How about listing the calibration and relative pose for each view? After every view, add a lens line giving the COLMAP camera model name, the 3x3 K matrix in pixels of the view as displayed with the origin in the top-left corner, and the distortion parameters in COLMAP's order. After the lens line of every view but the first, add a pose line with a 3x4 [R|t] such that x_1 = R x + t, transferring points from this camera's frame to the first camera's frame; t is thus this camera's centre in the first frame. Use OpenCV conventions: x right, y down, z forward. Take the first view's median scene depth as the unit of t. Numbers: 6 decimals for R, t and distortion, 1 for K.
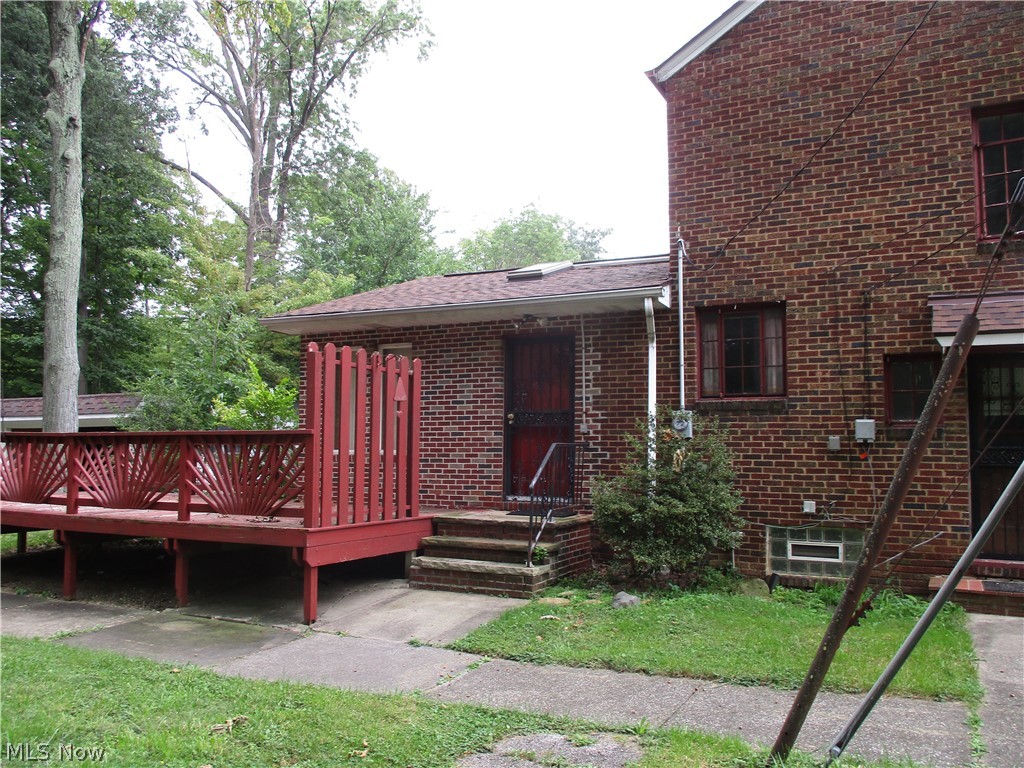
lens RADIAL K [[846.2, 0, 512.9], [0, 846.2, 385.0], [0, 0, 1]] dist [-0.034500, 0.007543]
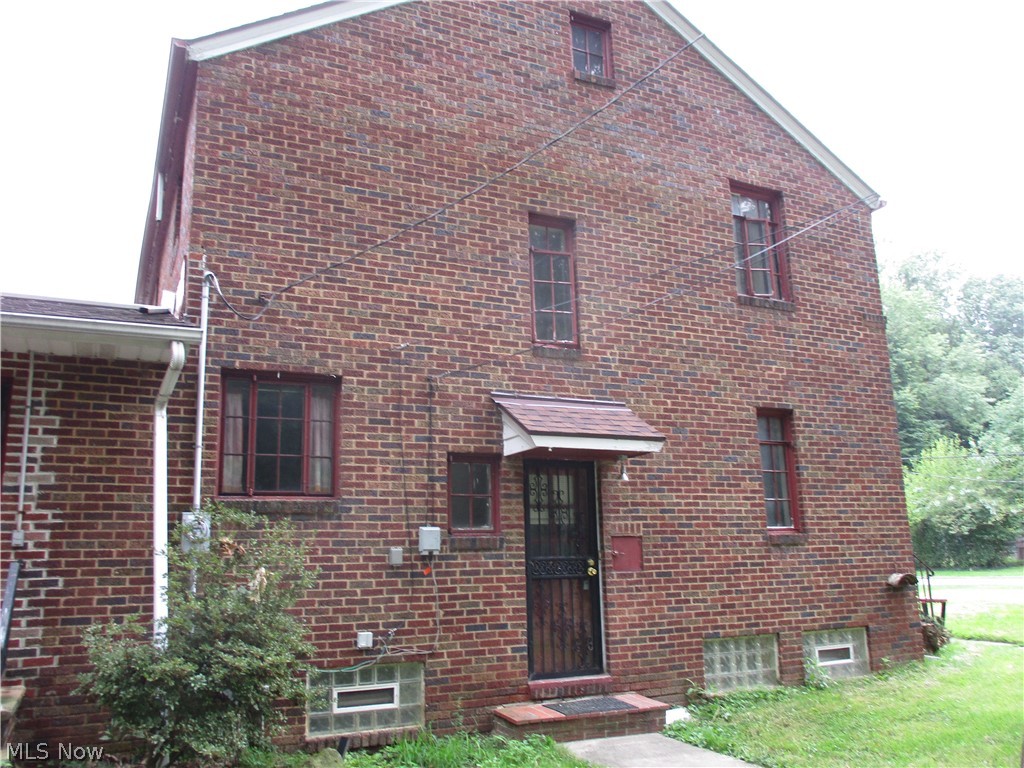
lens RADIAL K [[846.2, 0, 511.0], [0, 846.2, 381.4], [0, 0, 1]] dist [-0.034500, 0.007543]
pose [[0.601543, 0.146035, 0.785379, -0.212716], [-0.029027, 0.986495, -0.161199, 0.030040], [-0.798313, 0.074171, 0.597658, 0.400788]]
